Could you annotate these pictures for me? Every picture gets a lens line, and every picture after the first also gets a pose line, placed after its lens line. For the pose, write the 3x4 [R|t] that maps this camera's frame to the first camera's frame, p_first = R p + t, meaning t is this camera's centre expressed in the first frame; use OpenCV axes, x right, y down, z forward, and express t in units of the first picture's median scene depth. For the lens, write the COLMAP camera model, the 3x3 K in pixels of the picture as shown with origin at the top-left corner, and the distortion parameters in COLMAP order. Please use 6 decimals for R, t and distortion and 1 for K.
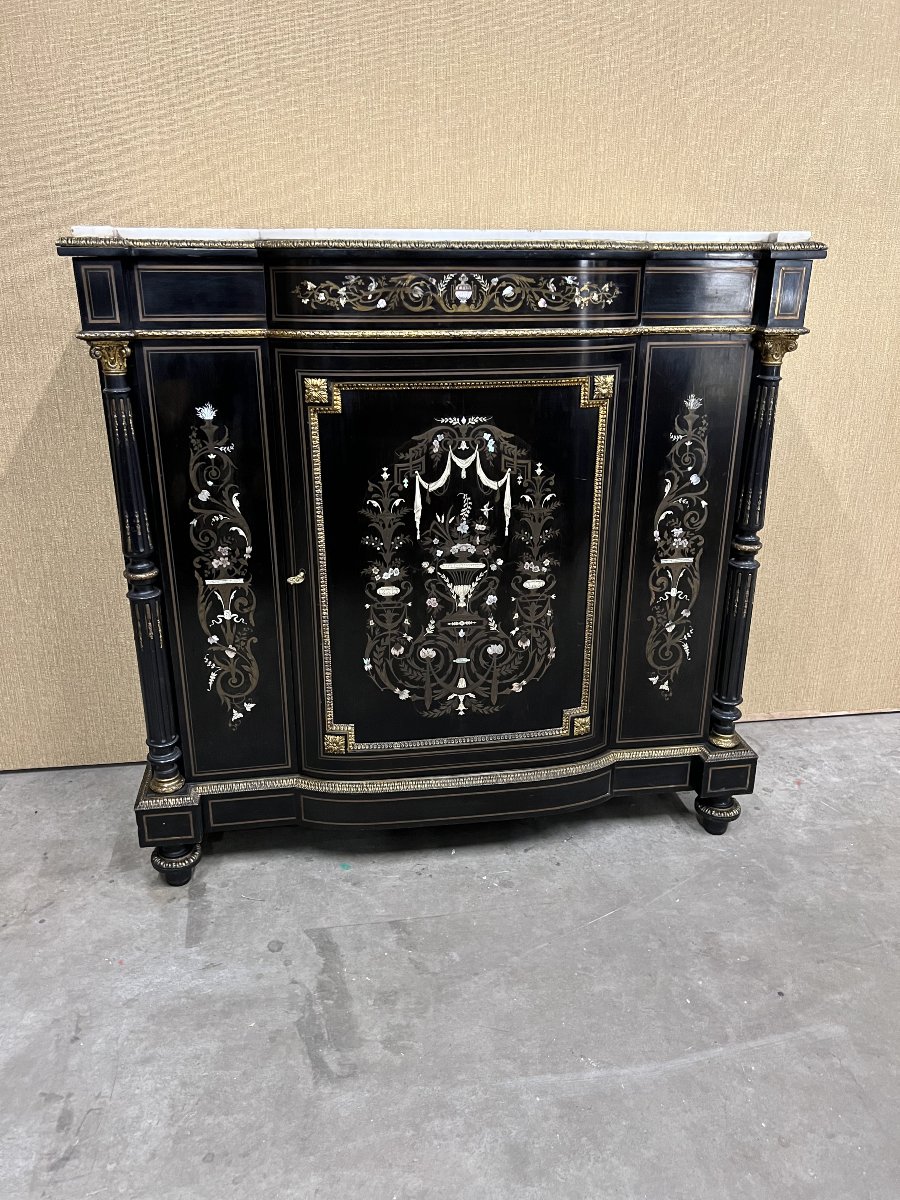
lens RADIAL K [[893.4, 0, 447.3], [0, 893.4, 599.0], [0, 0, 1]] dist [0.126621, -0.249348]
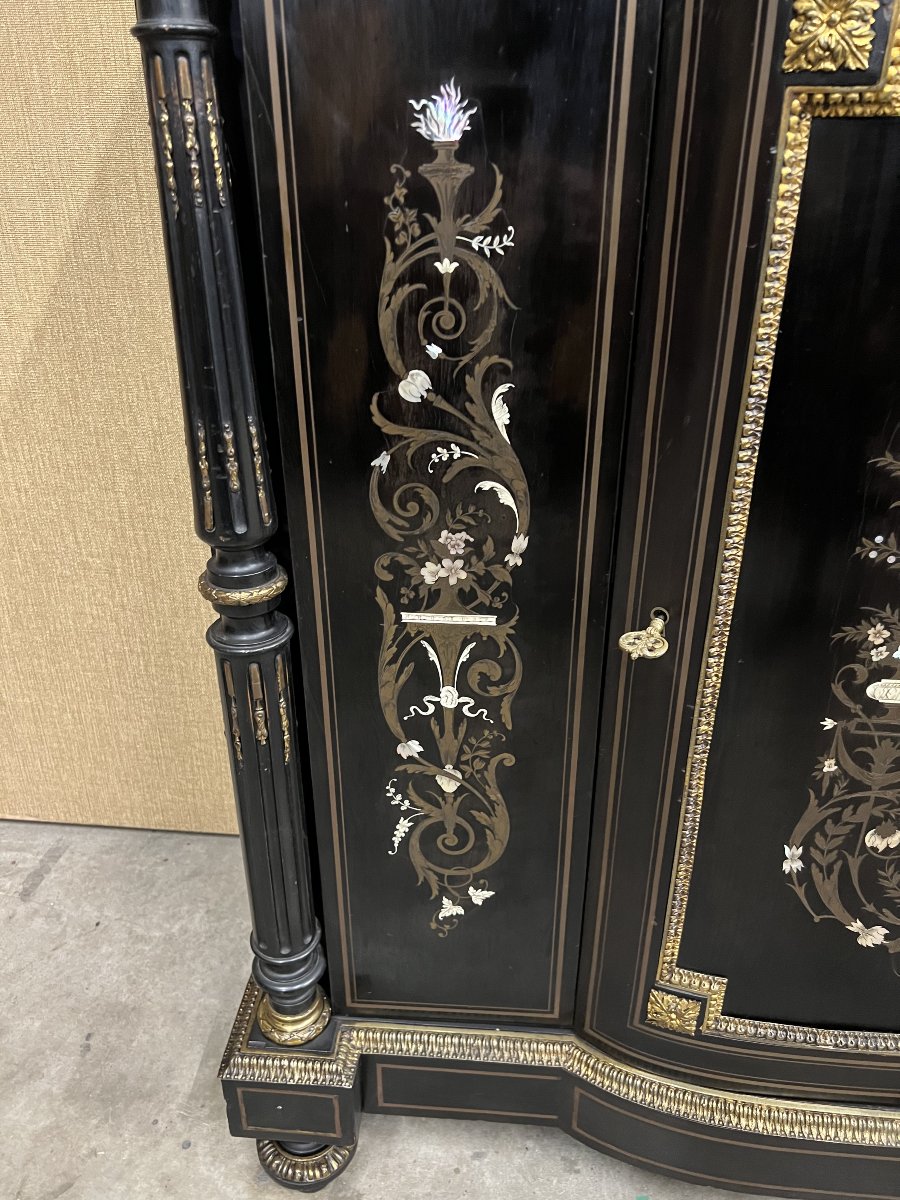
lens RADIAL K [[902.0, 0, 452.0], [0, 902.0, 602.6], [0, 0, 1]] dist [0.062153, -0.081017]
pose [[0.973435, 0.104226, -0.203866, -0.166092], [-0.079425, 0.988810, 0.126282, -0.073326], [0.214746, -0.106735, 0.970820, 0.619218]]
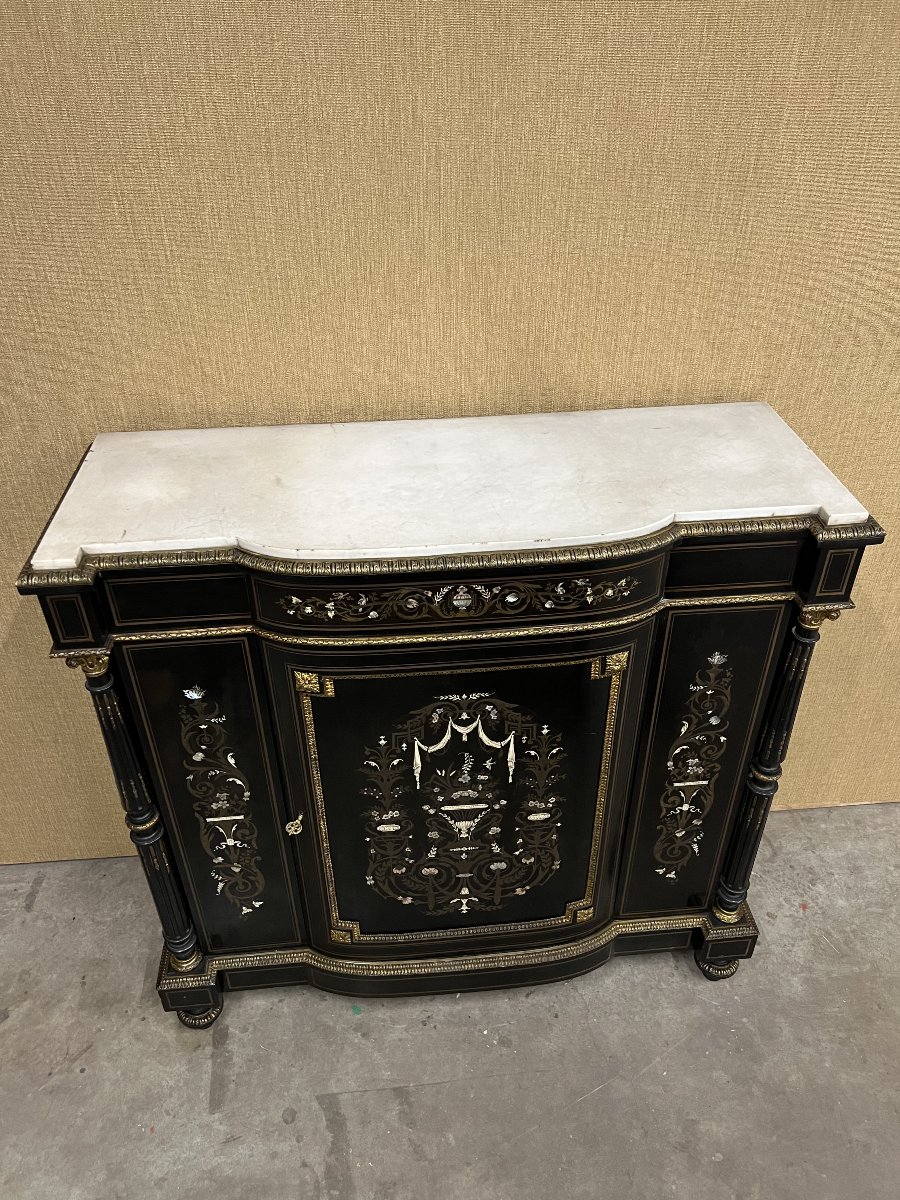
lens RADIAL K [[896.0, 0, 448.3], [0, 896.0, 604.5], [0, 0, 1]] dist [0.058471, -0.076368]
pose [[0.998055, 0.026987, -0.056204, 0.048193], [-0.011161, 0.964236, 0.264809, -0.506248], [0.061340, -0.263666, 0.962662, 0.114014]]
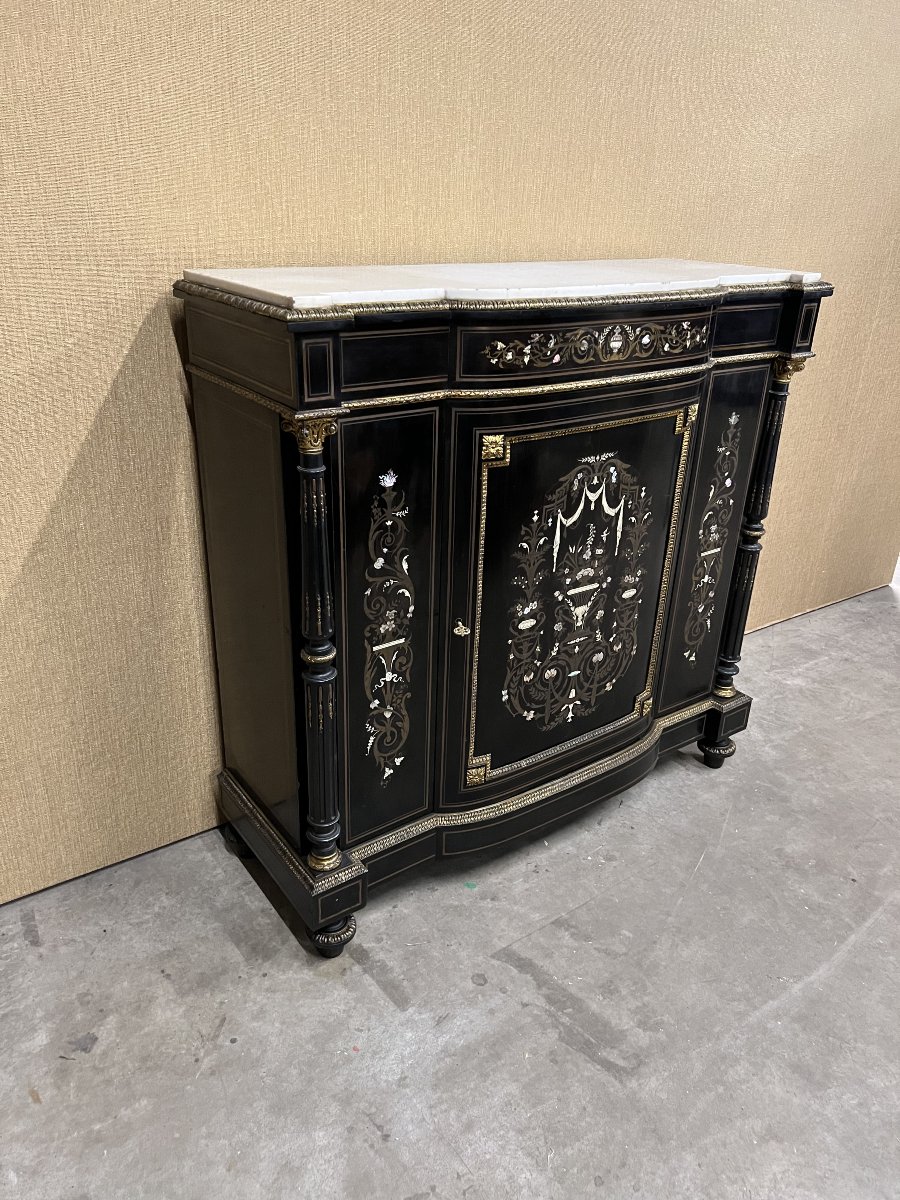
lens RADIAL K [[889.9, 0, 450.4], [0, 889.9, 606.8], [0, 0, 1]] dist [0.149742, -0.335376]
pose [[0.891553, -0.167980, 0.420613, -0.577261], [0.132159, 0.984749, 0.113149, -0.157571], [-0.433205, -0.045290, 0.900157, 0.100799]]
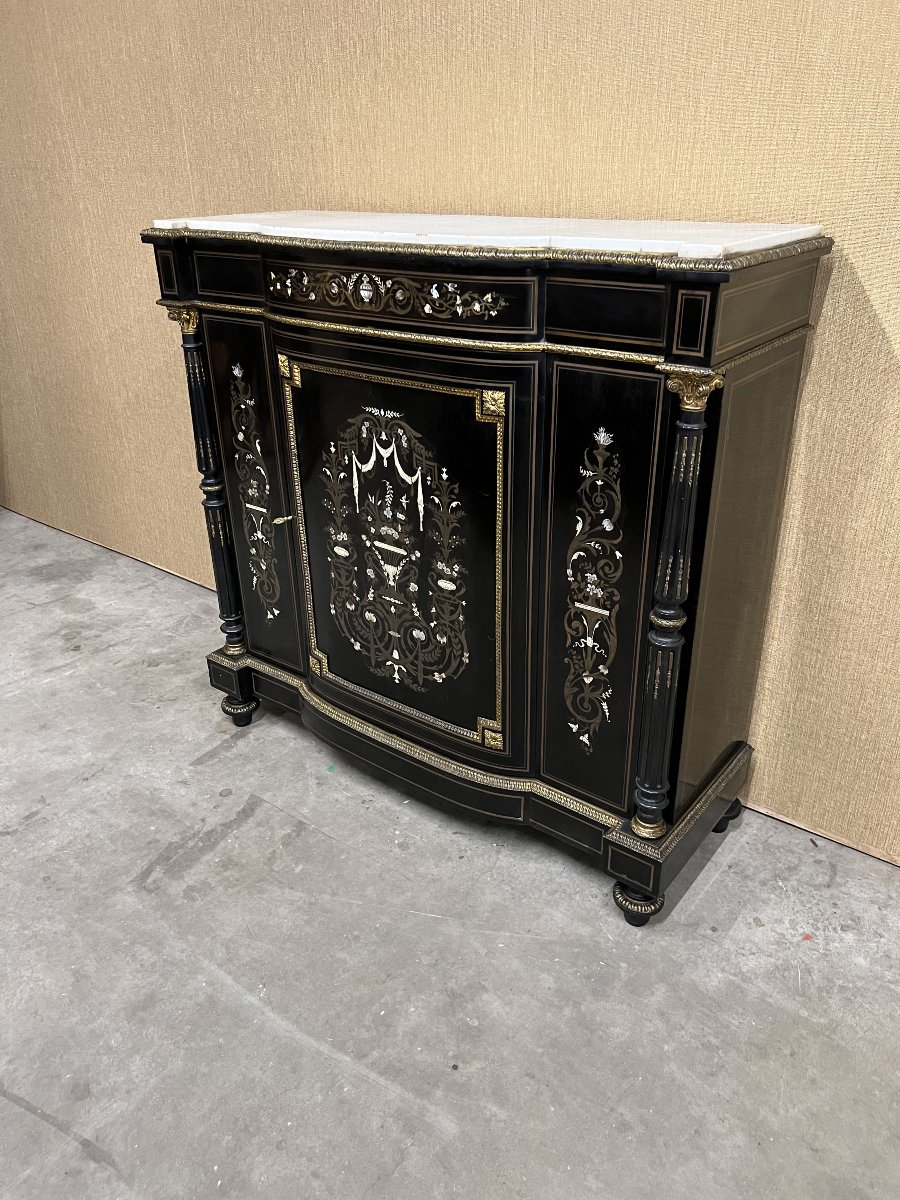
lens RADIAL K [[889.9, 0, 450.4], [0, 889.9, 606.8], [0, 0, 1]] dist [0.149742, -0.335376]
pose [[0.692926, 0.311149, -0.650416, 0.774300], [-0.240907, 0.950160, 0.197890, -0.196385], [0.679572, 0.019567, 0.733348, 0.270407]]
